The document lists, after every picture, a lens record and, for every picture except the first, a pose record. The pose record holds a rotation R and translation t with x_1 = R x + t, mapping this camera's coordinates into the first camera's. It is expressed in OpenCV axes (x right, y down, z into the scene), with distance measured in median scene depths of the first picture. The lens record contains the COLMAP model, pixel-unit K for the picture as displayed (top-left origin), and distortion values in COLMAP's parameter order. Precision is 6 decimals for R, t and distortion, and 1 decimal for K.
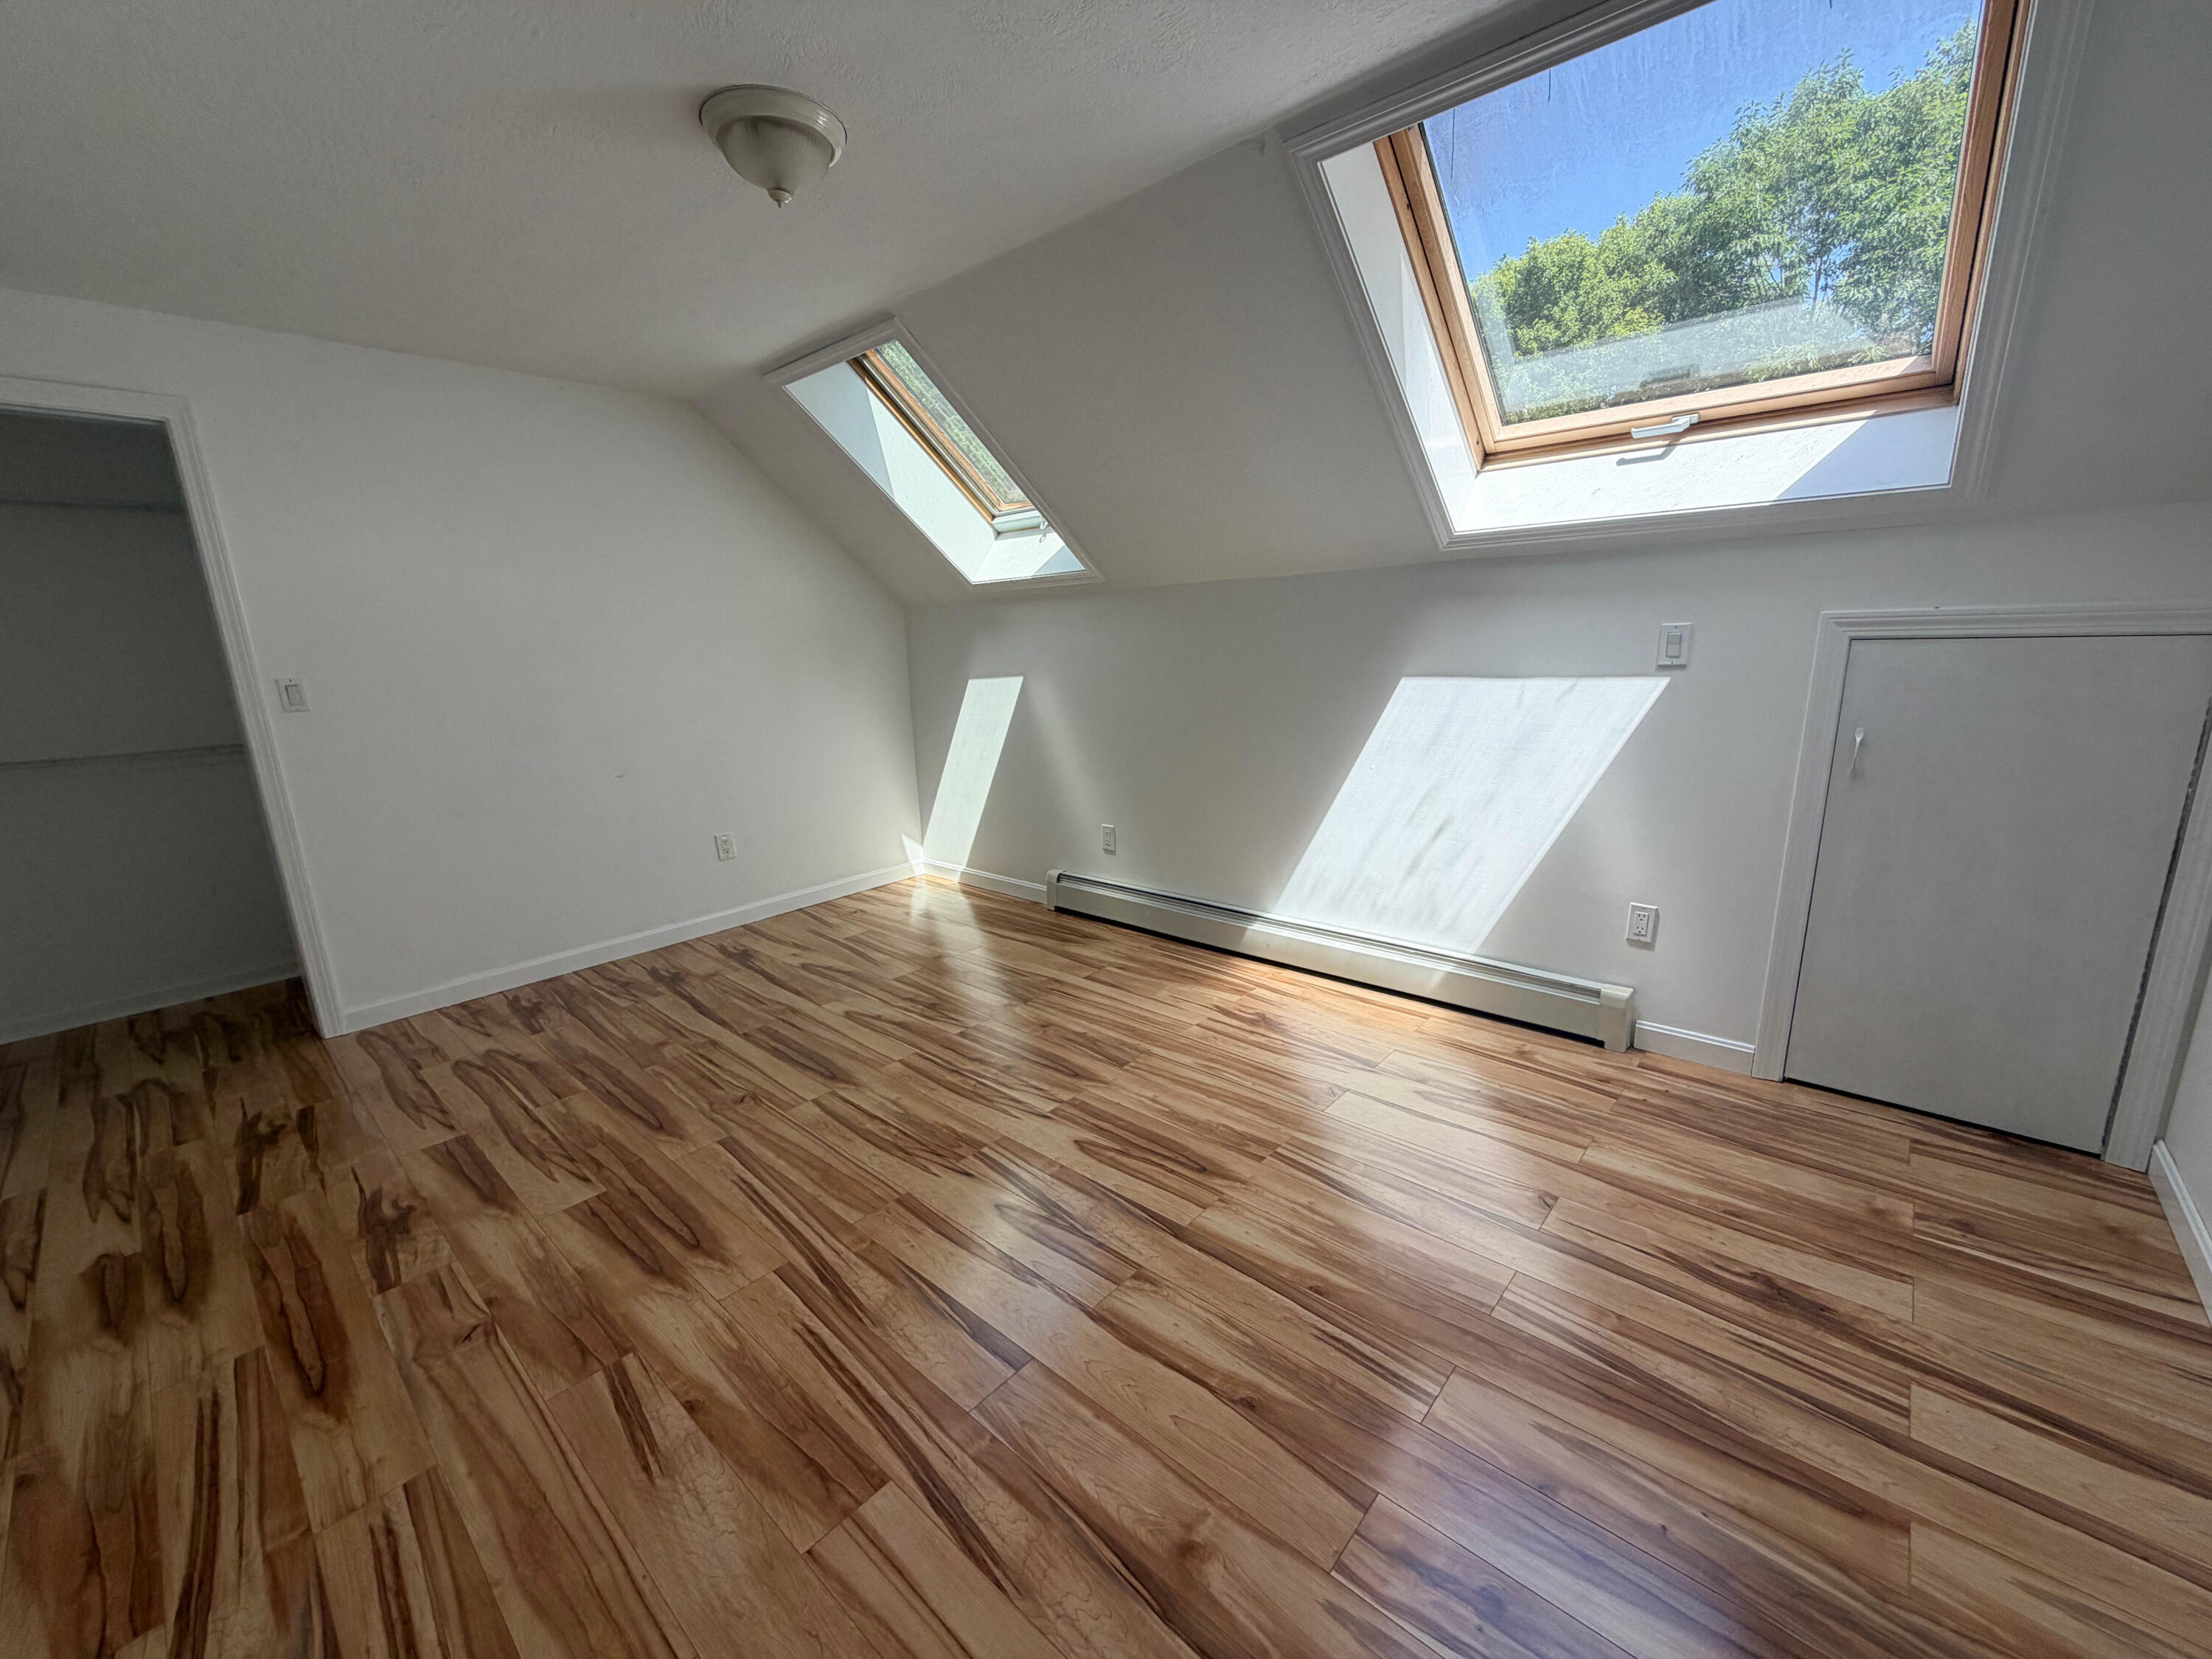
lens RADIAL K [[881.4, 0, 1108.4], [0, 881.4, 835.6], [0, 0, 1]] dist [0.000574, 0.000087]
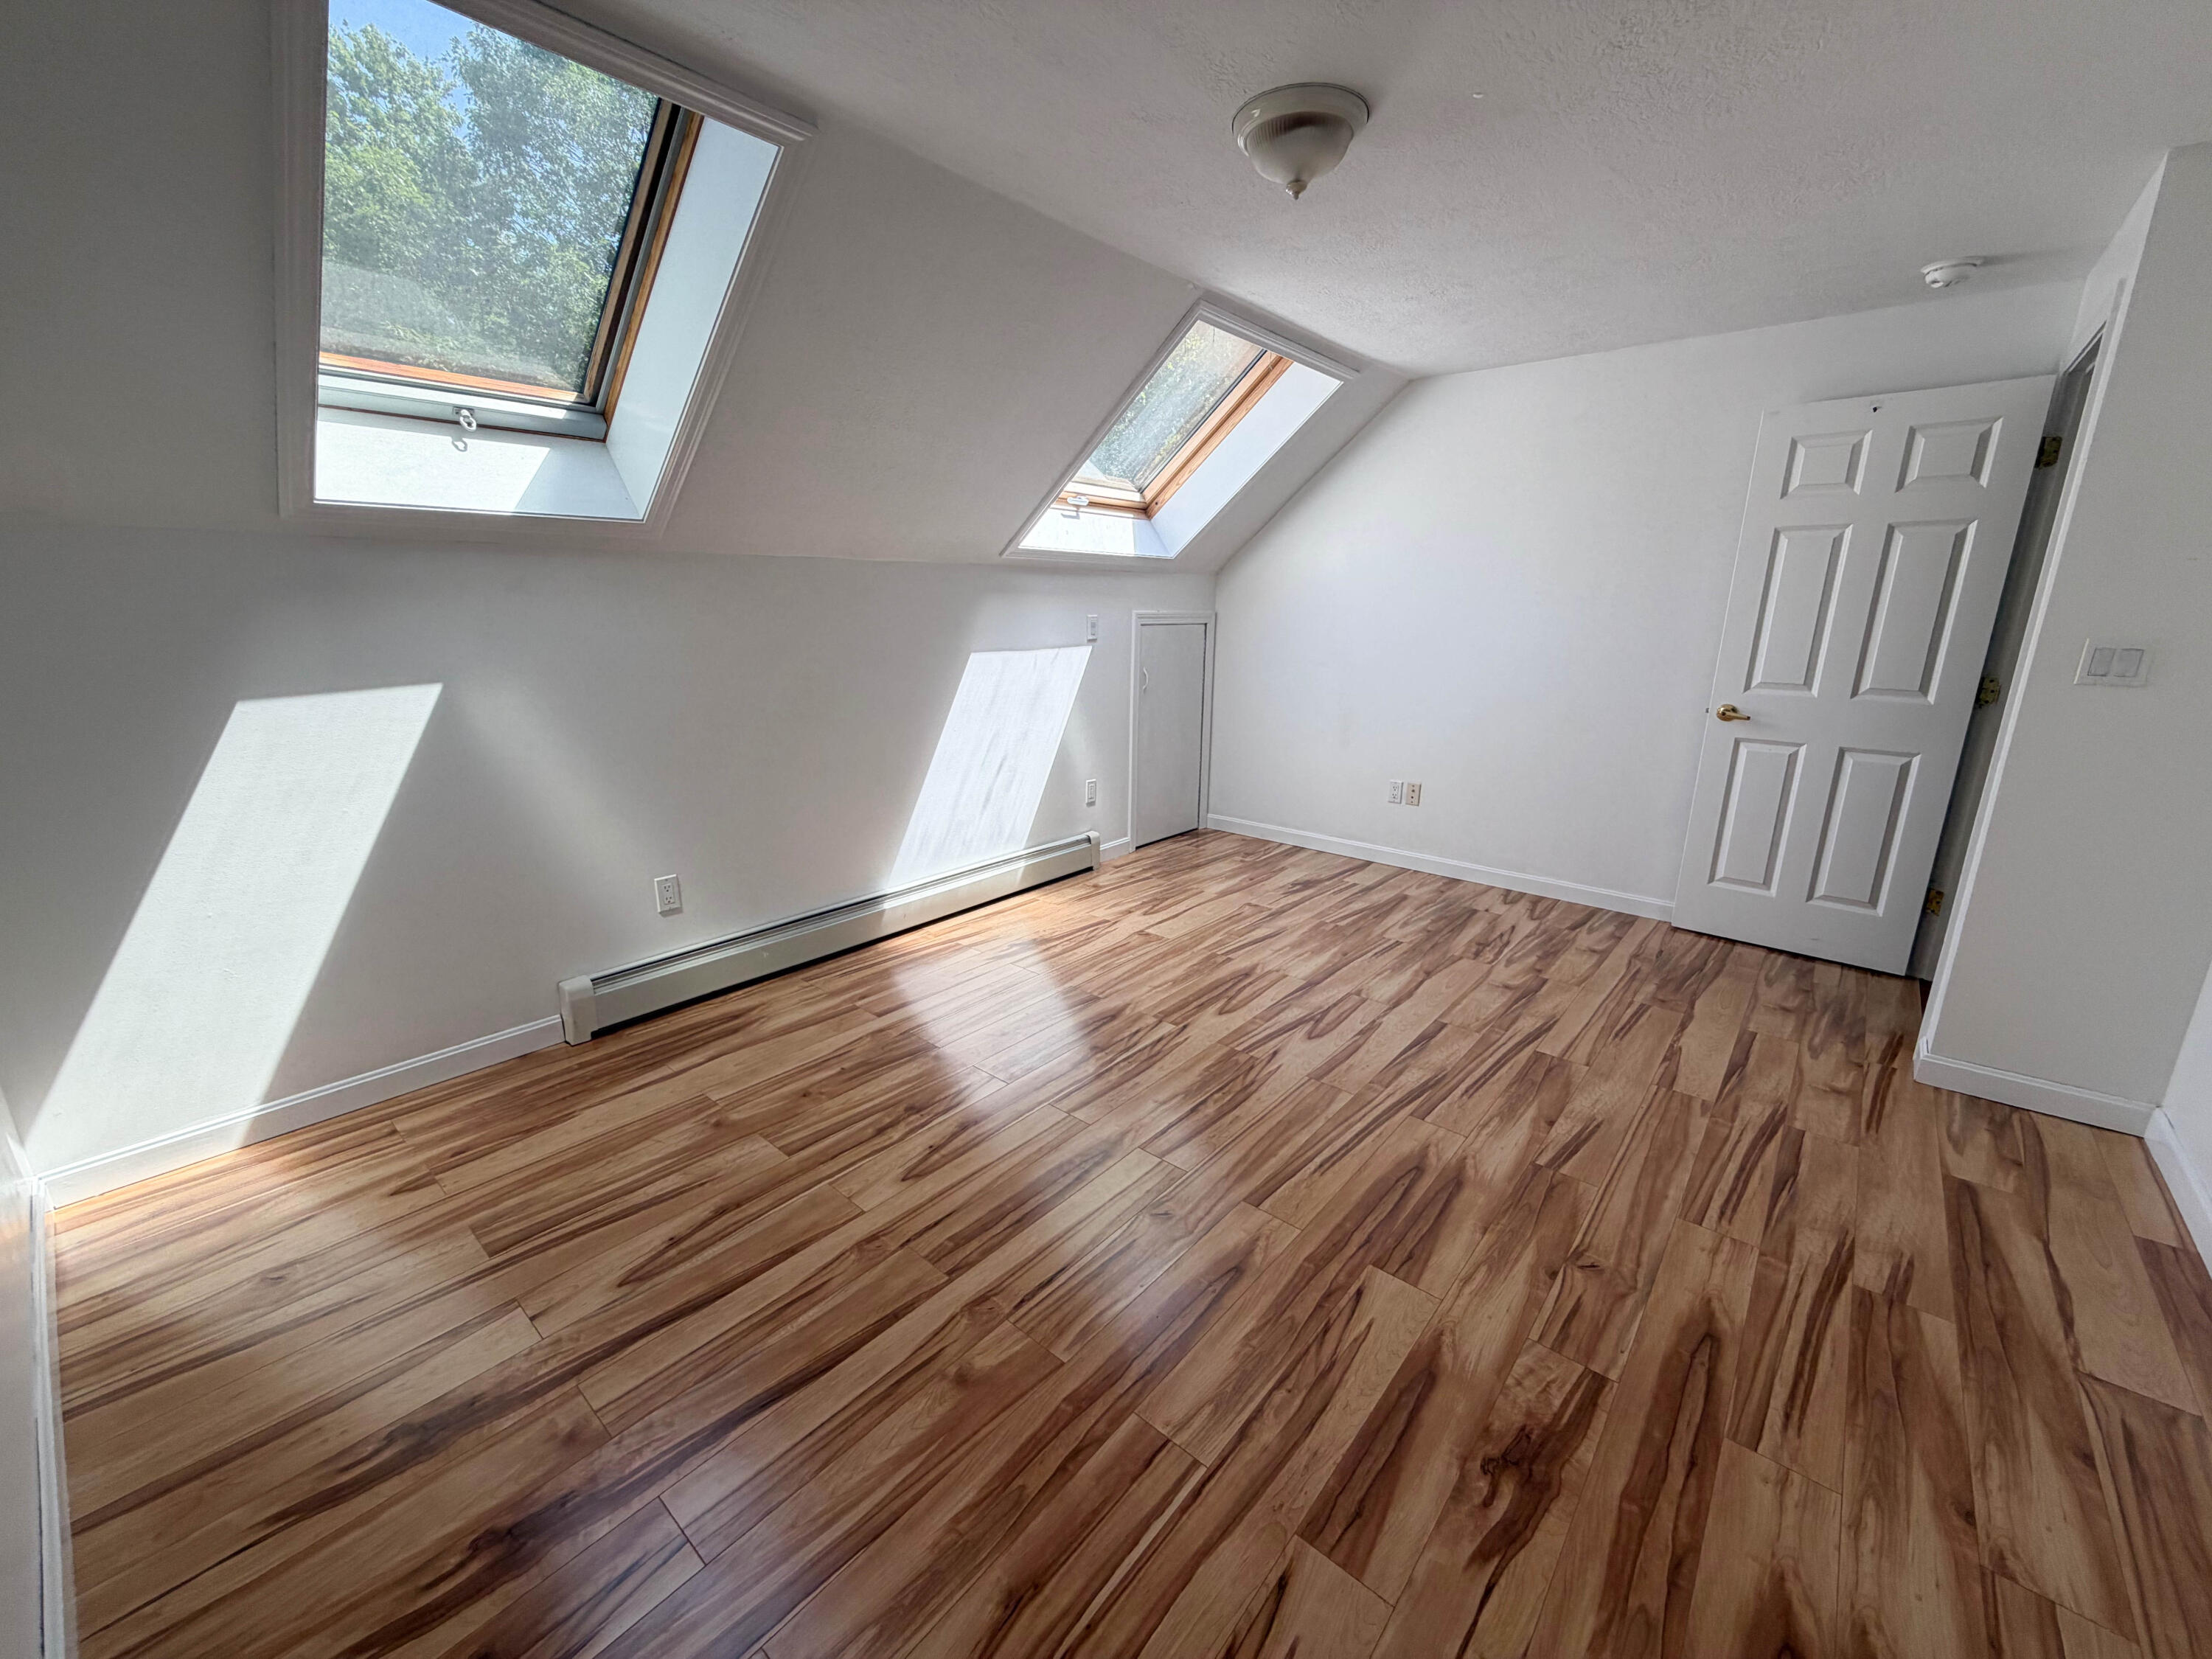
lens RADIAL K [[881.4, 0, 1108.8], [0, 881.4, 830.1], [0, 0, 1]] dist [0.000574, 0.000087]
pose [[-0.022244, -0.221466, 0.974914, -1.284833], [0.213219, 0.951669, 0.221051, -0.236824], [-0.976751, 0.212788, 0.026052, 1.120947]]
